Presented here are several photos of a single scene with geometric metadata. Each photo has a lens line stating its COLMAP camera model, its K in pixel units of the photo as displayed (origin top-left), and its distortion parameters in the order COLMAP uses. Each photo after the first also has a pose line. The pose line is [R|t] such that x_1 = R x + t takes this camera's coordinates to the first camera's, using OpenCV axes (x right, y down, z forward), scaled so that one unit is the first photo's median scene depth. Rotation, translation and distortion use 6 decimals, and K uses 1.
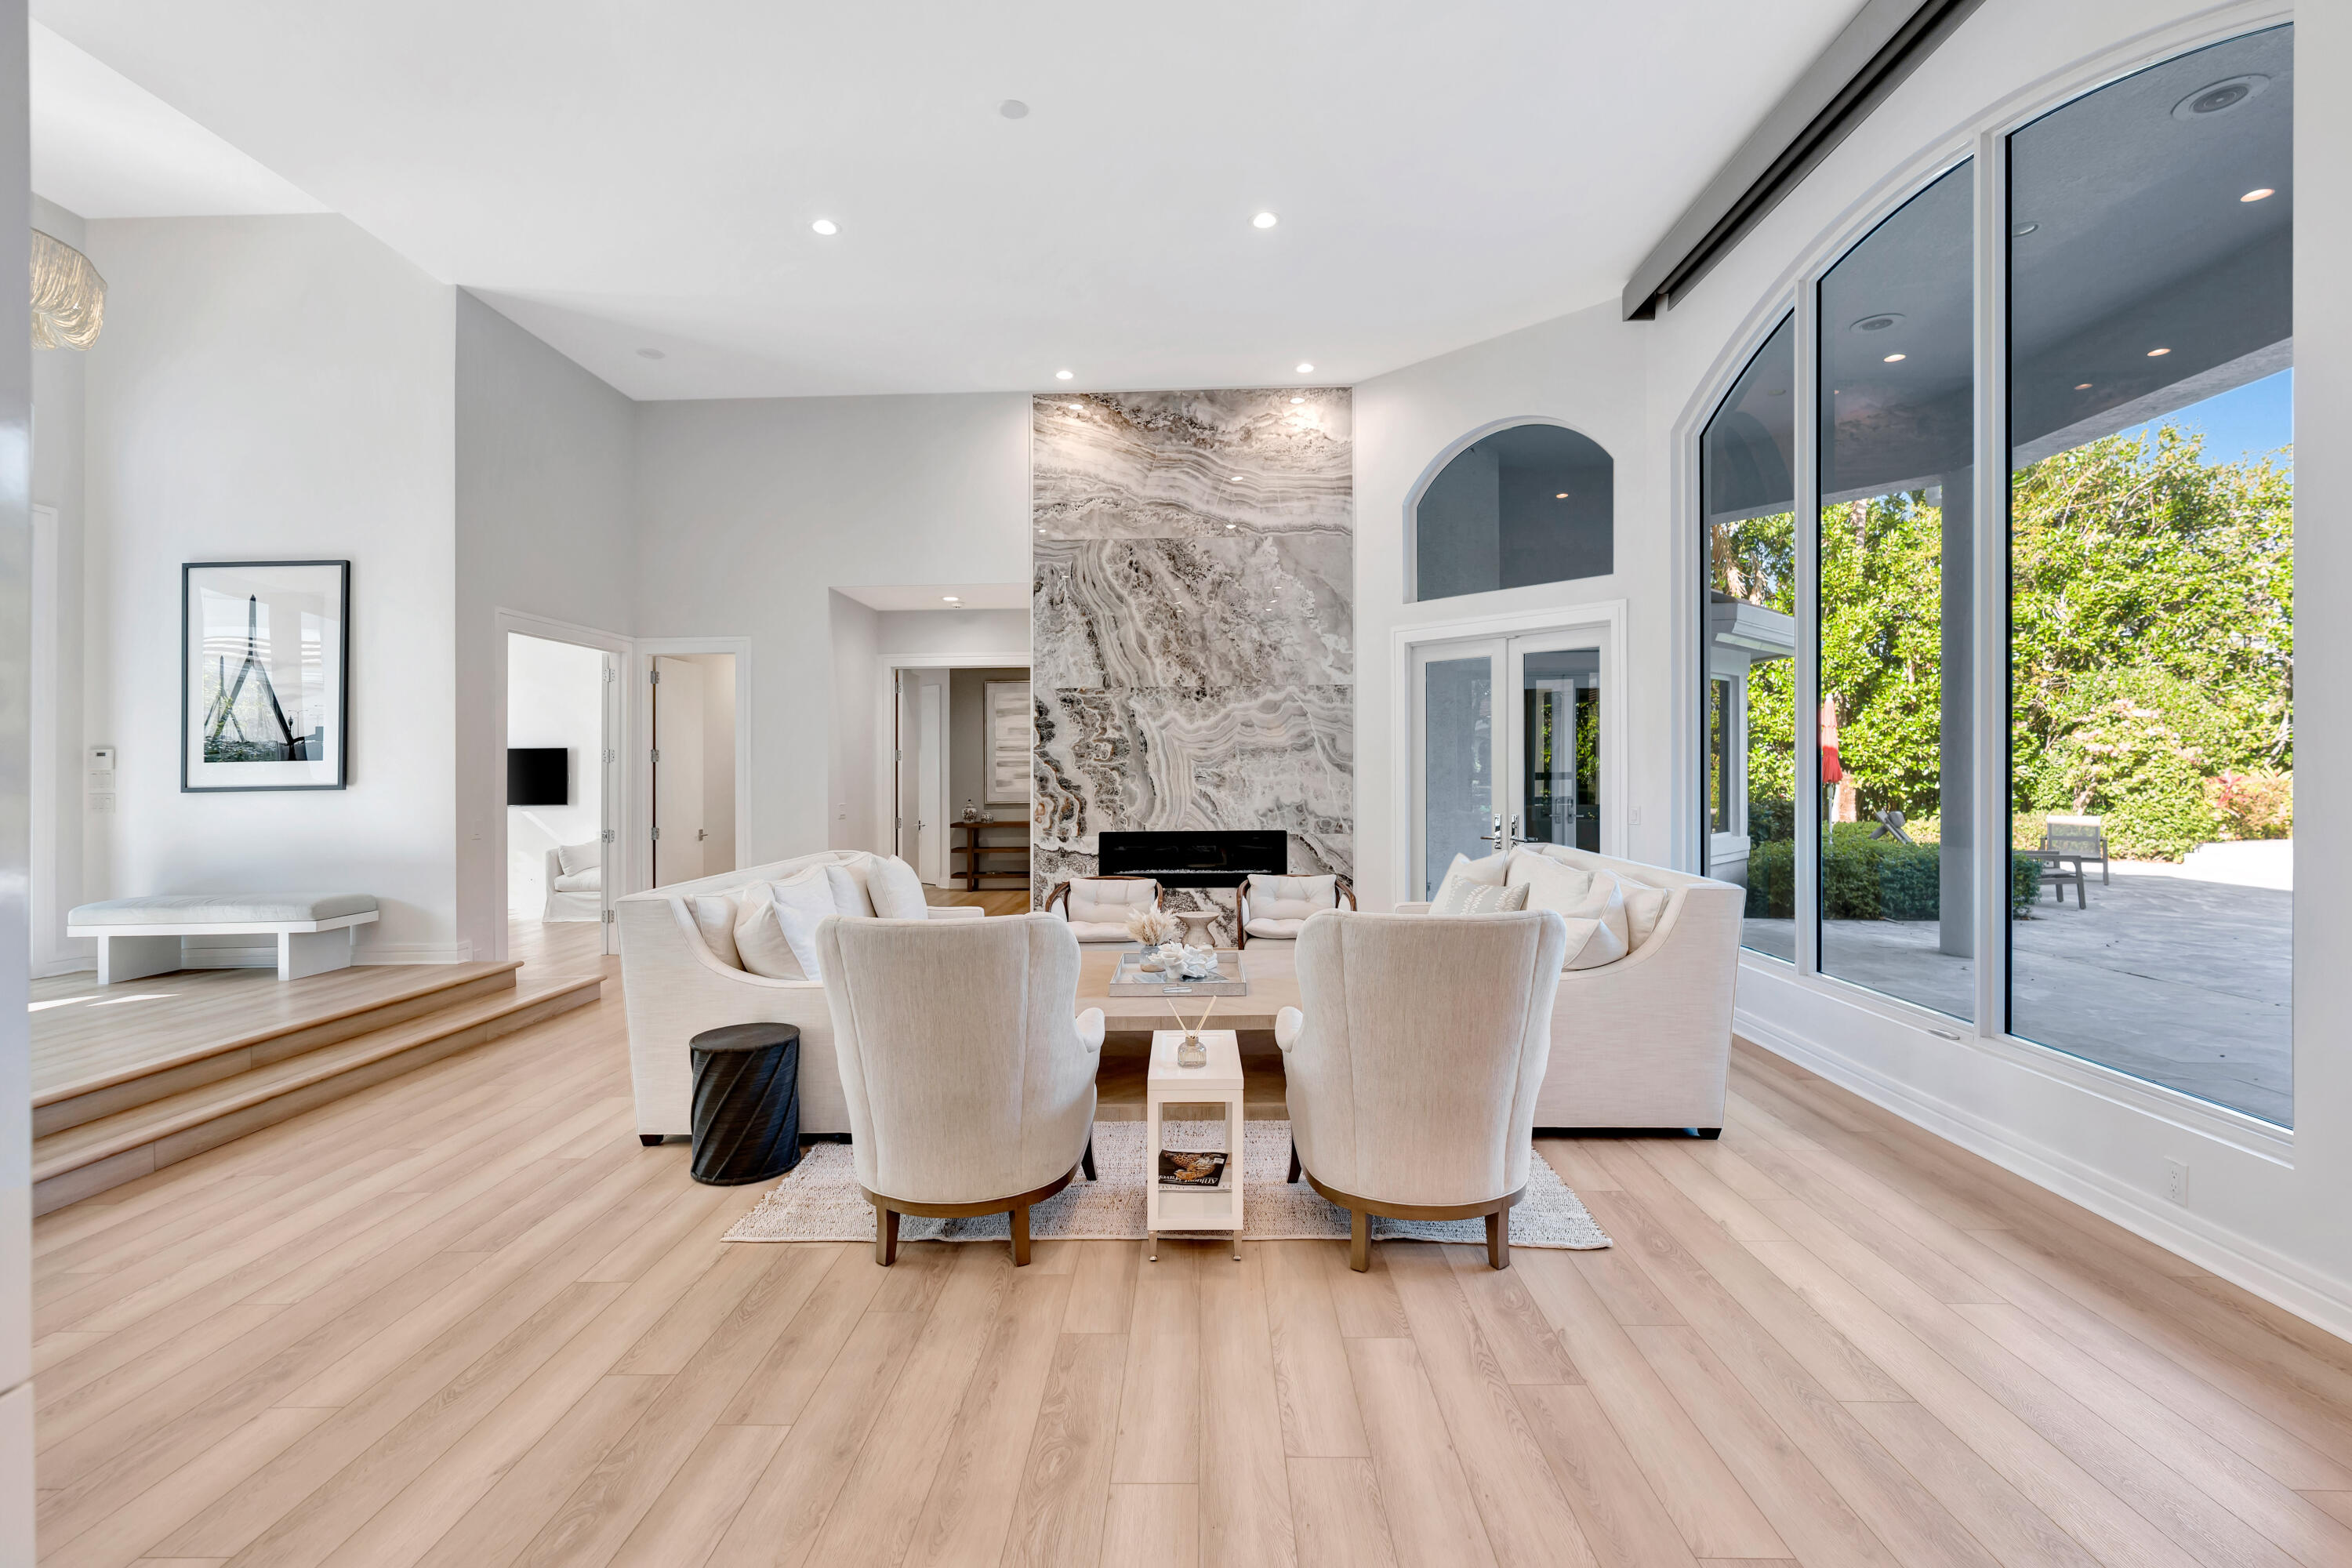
lens RADIAL K [[1045.0, 0, 1173.4], [0, 1045.0, 753.7], [0, 0, 1]] dist [-0.001719, -0.000527]
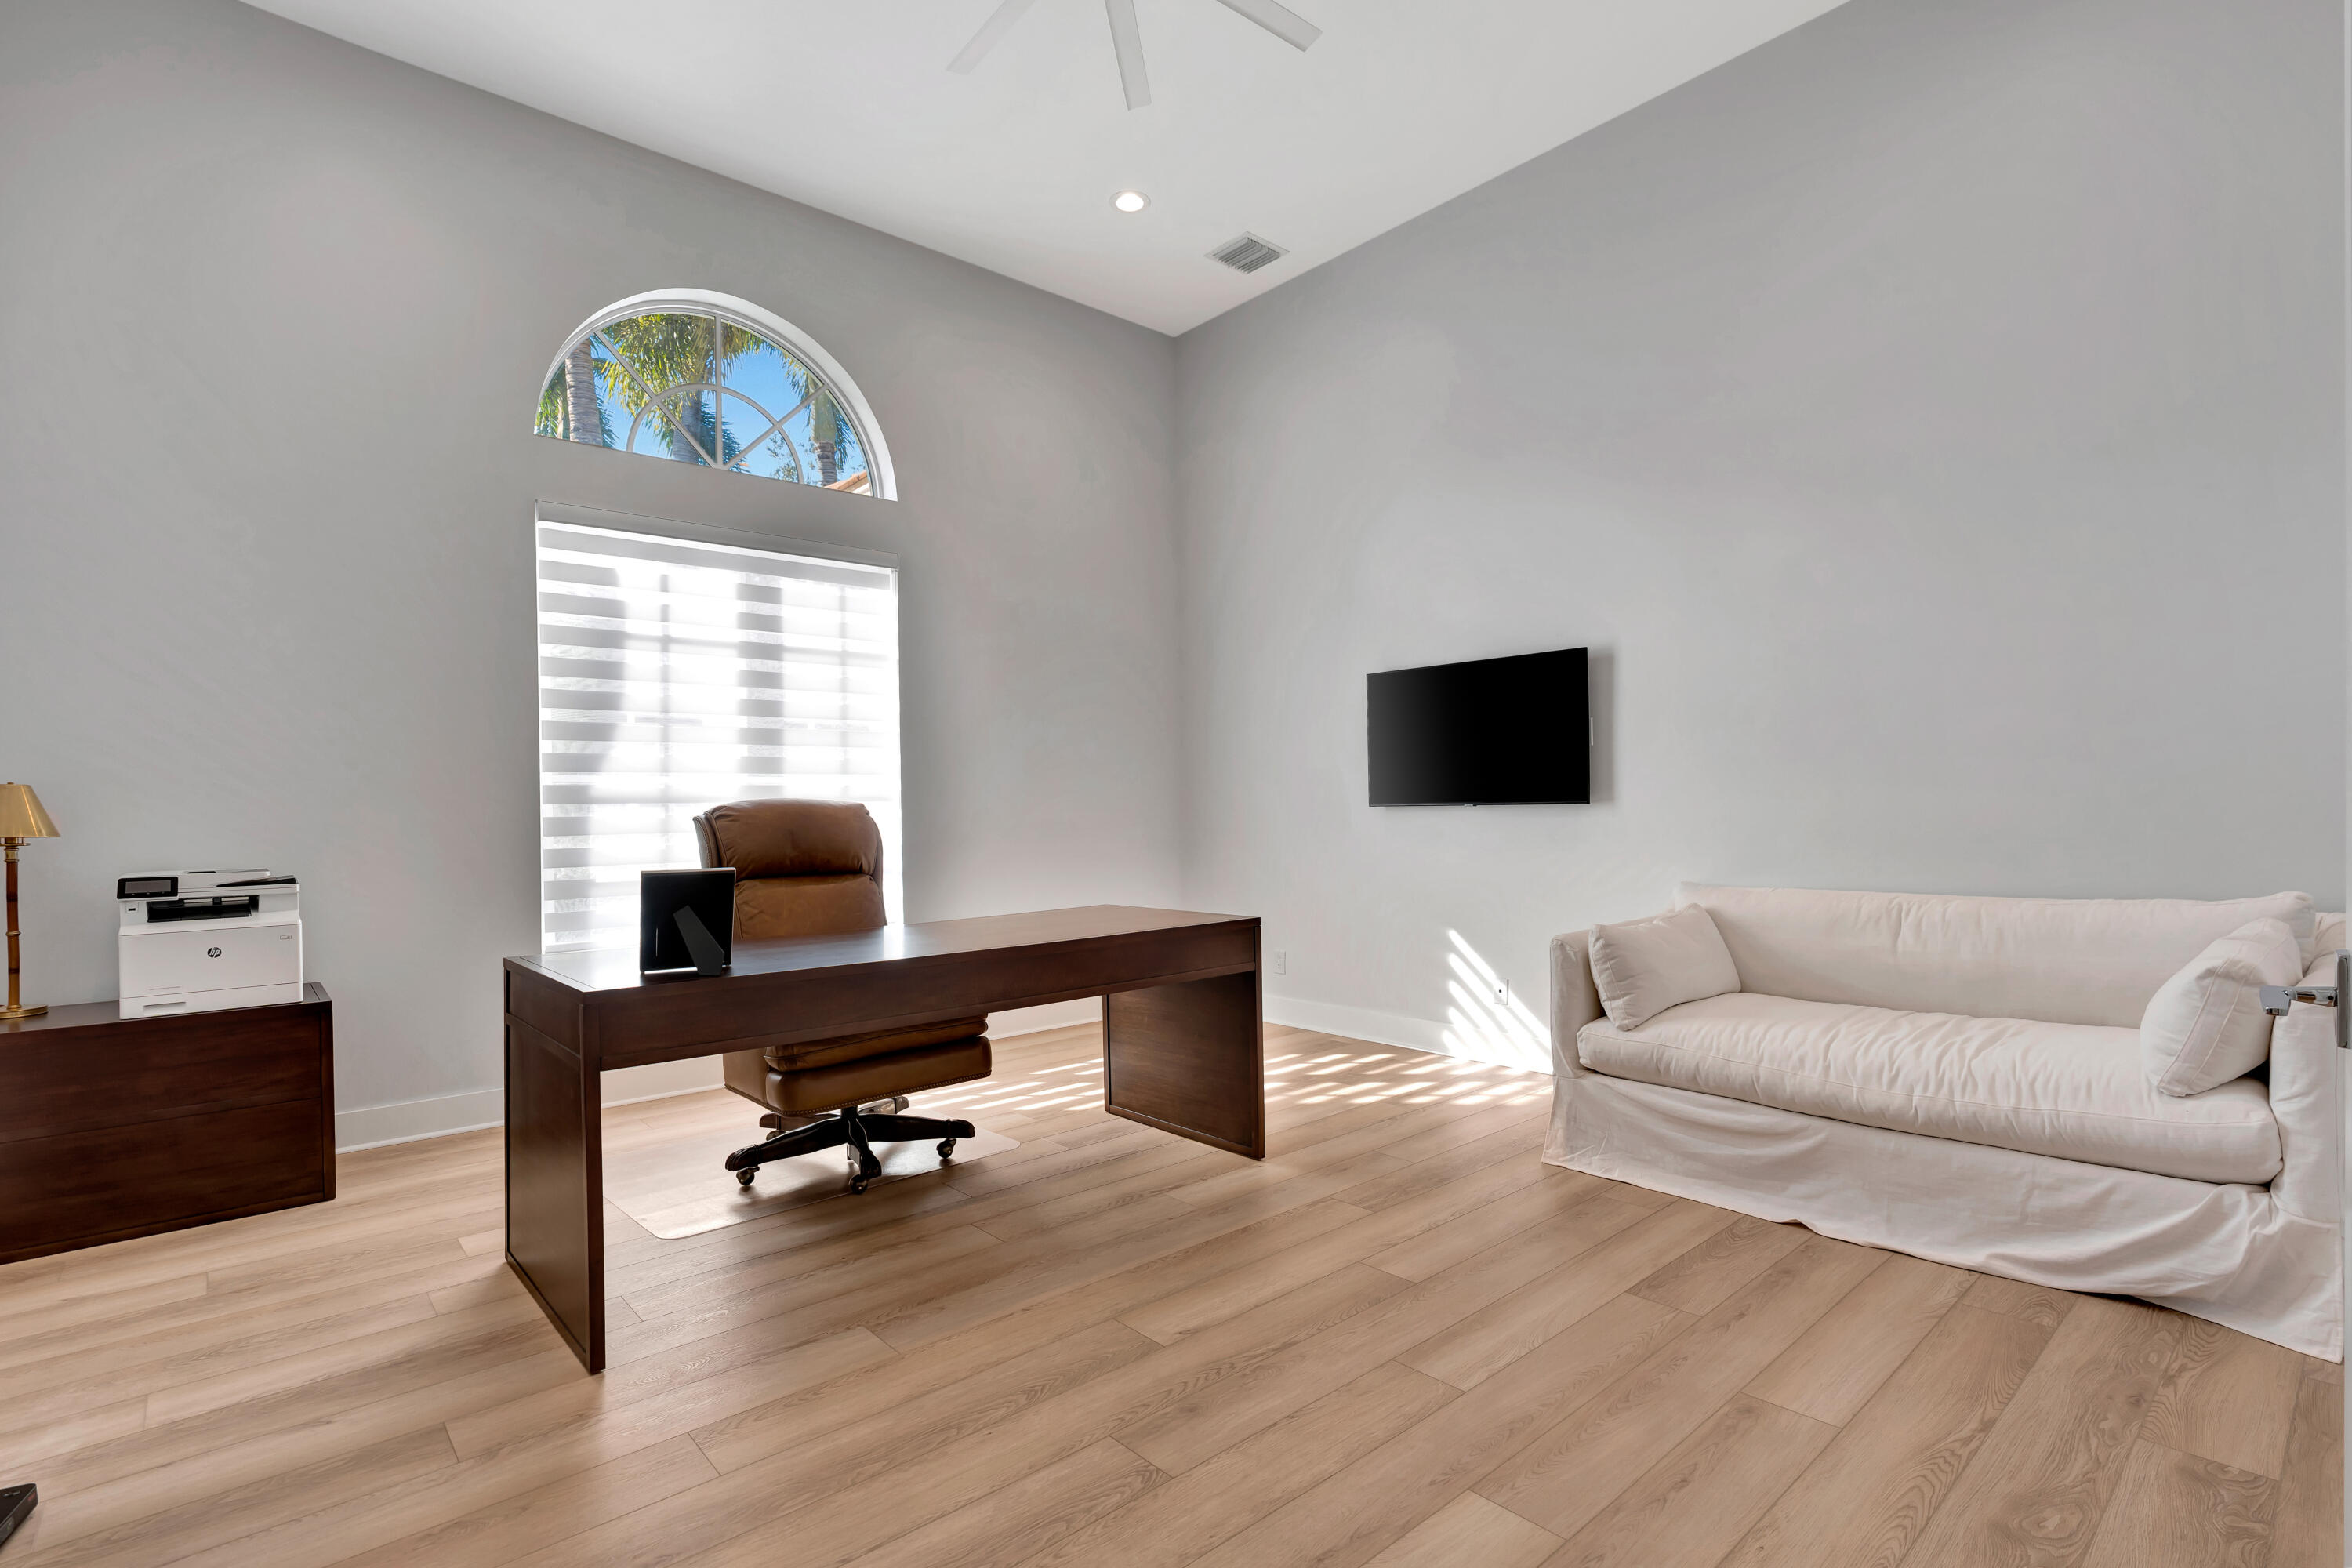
lens RADIAL K [[1108.0, 0, 1176.0], [0, 1108.0, 784.0], [0, 0, 1]] dist [-0.000834, -0.000146]
pose [[0.676951, -0.018878, -0.735786, -0.431961], [0.019888, 0.999775, -0.007354, 0.045771], [0.735759, -0.009655, 0.677175, 0.691959]]
